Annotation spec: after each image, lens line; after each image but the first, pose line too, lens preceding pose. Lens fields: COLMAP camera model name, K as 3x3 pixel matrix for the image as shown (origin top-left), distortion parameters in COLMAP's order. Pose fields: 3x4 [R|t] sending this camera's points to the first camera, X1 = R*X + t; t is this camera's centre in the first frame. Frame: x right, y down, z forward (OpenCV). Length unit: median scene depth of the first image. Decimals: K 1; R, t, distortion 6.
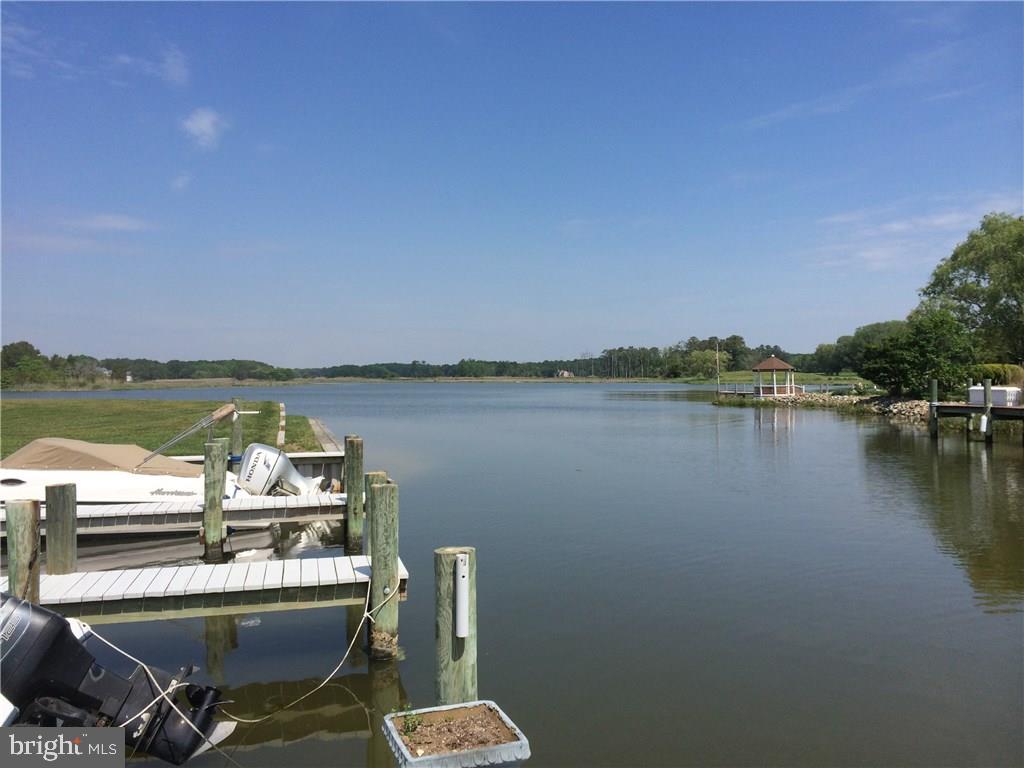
lens RADIAL K [[853.3, 0, 529.7], [0, 853.3, 382.4], [0, 0, 1]] dist [0.117102, -0.098845]
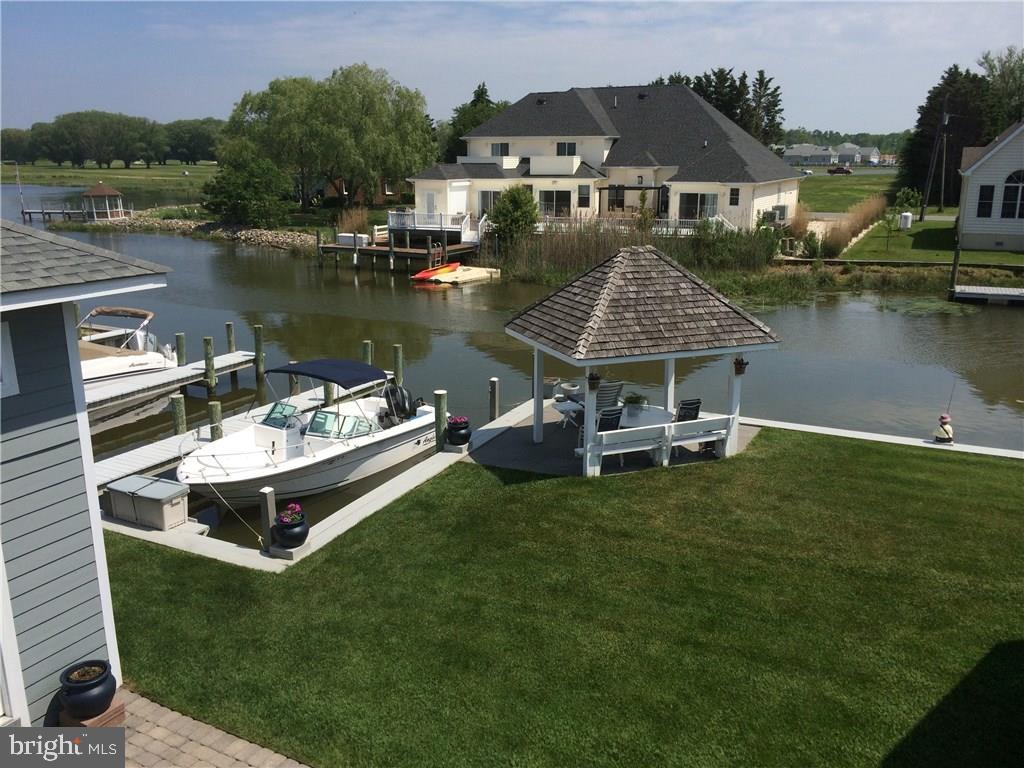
lens RADIAL K [[882.9, 0, 512.0], [0, 882.9, 384.0], [0, 0, 1]] dist [0.091626, -0.136379]
pose [[0.643118, -0.181835, 0.743865, -0.133693], [-0.006946, 0.969974, 0.243111, -0.030168], [-0.765736, -0.161515, 0.622544, -0.075997]]
